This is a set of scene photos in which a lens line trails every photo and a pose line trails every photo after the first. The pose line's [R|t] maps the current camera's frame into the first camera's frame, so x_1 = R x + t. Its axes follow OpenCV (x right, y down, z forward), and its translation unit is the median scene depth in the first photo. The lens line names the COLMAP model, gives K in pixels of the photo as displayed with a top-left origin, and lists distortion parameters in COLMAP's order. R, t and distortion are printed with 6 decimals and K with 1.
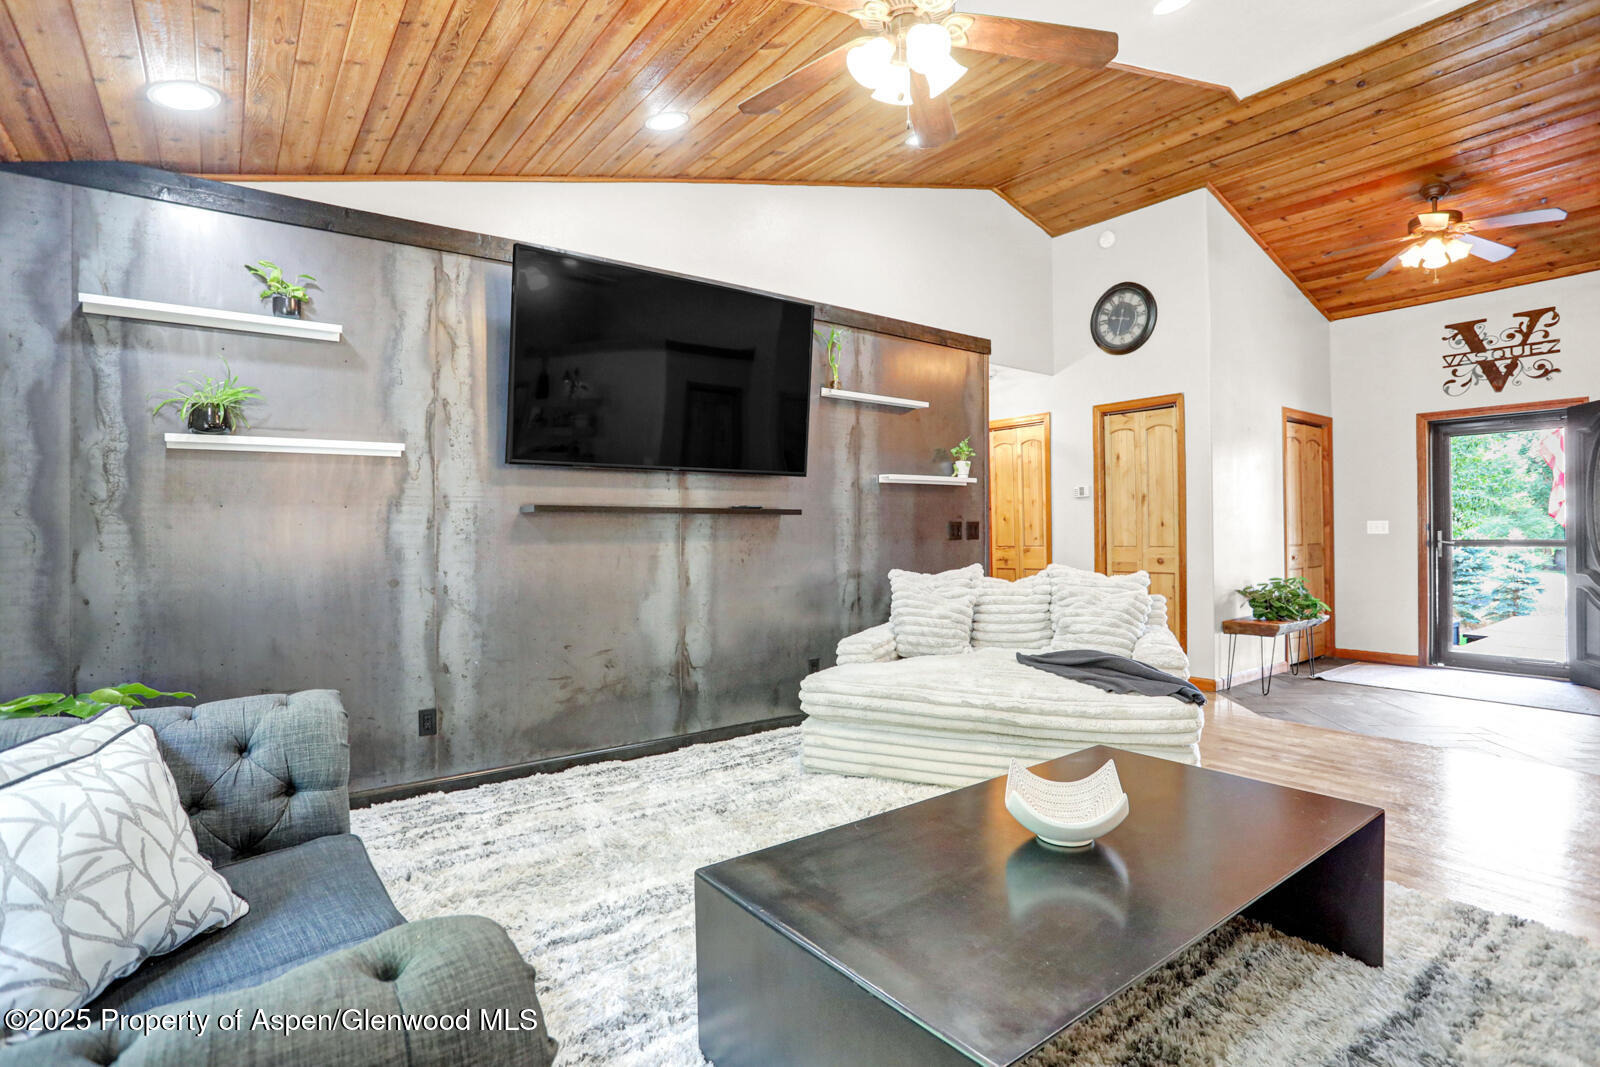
lens RADIAL K [[801.1, 0, 795.0], [0, 801.1, 530.8], [0, 0, 1]] dist [-0.066593, 0.027356]
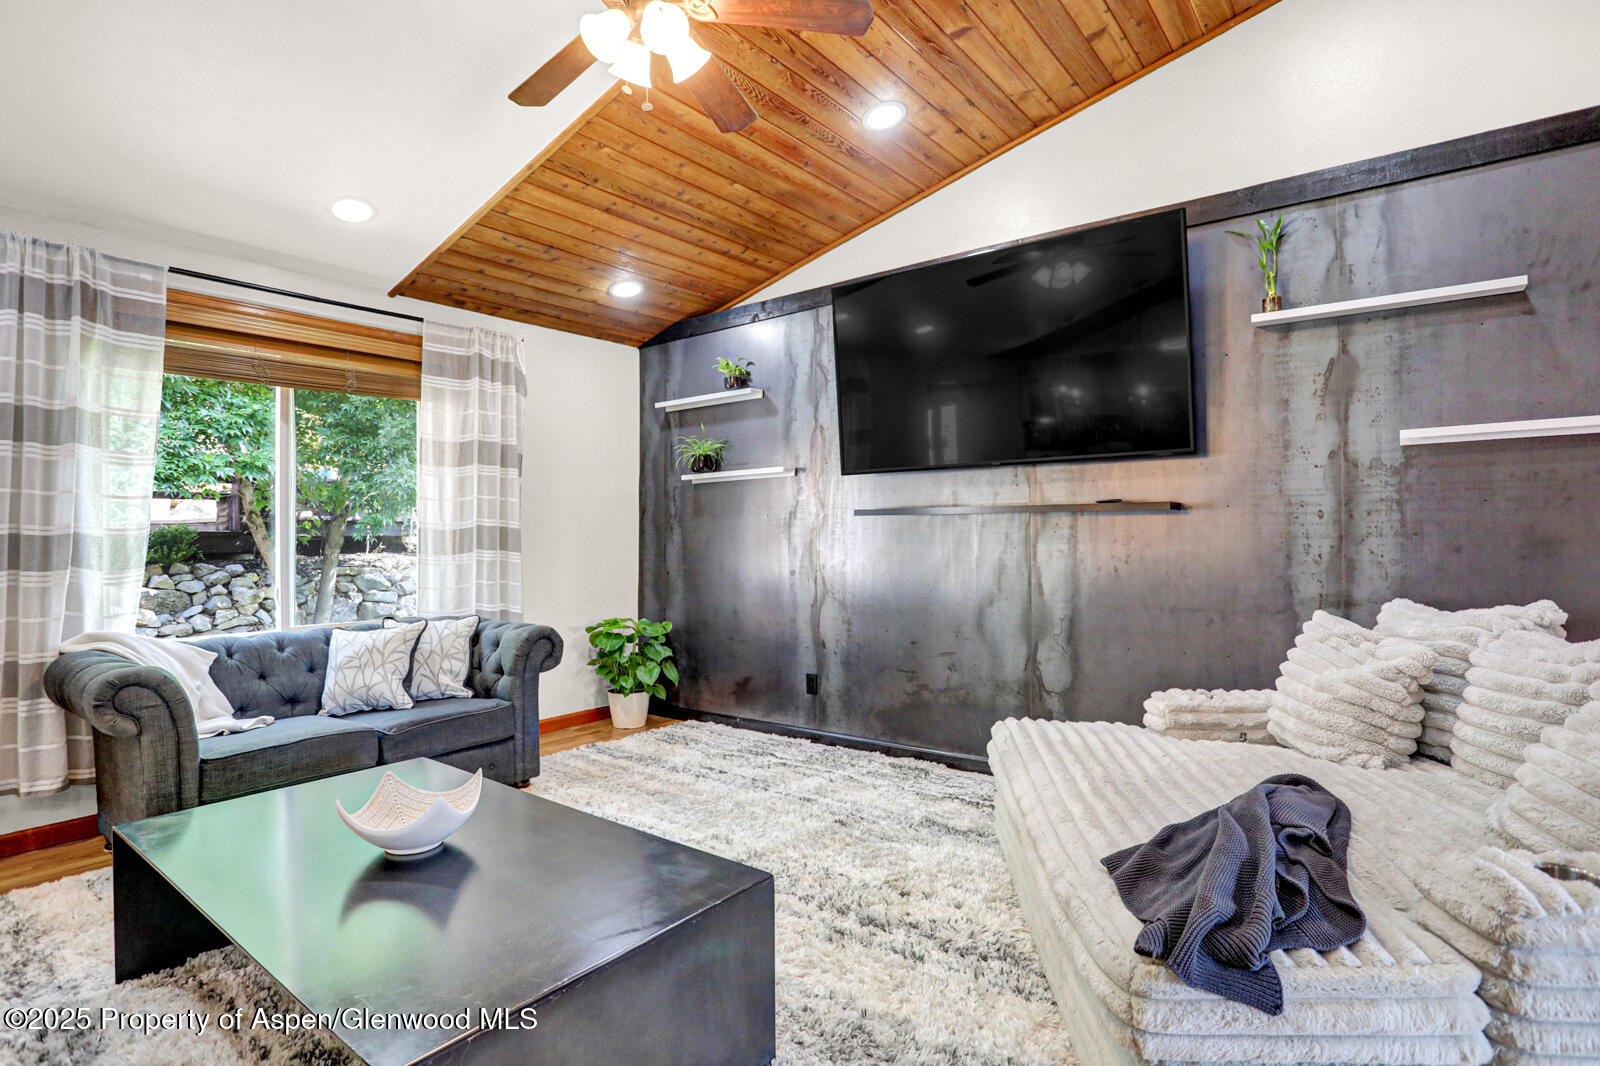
lens RADIAL K [[801.1, 0, 793.3], [0, 801.1, 533.6], [0, 0, 1]] dist [-0.066593, 0.027356]
pose [[0.271107, 0.006181, -0.962529, 0.716879], [0.011450, 0.999888, 0.009646, -0.010808], [0.962481, -0.013636, 0.271006, 0.590127]]
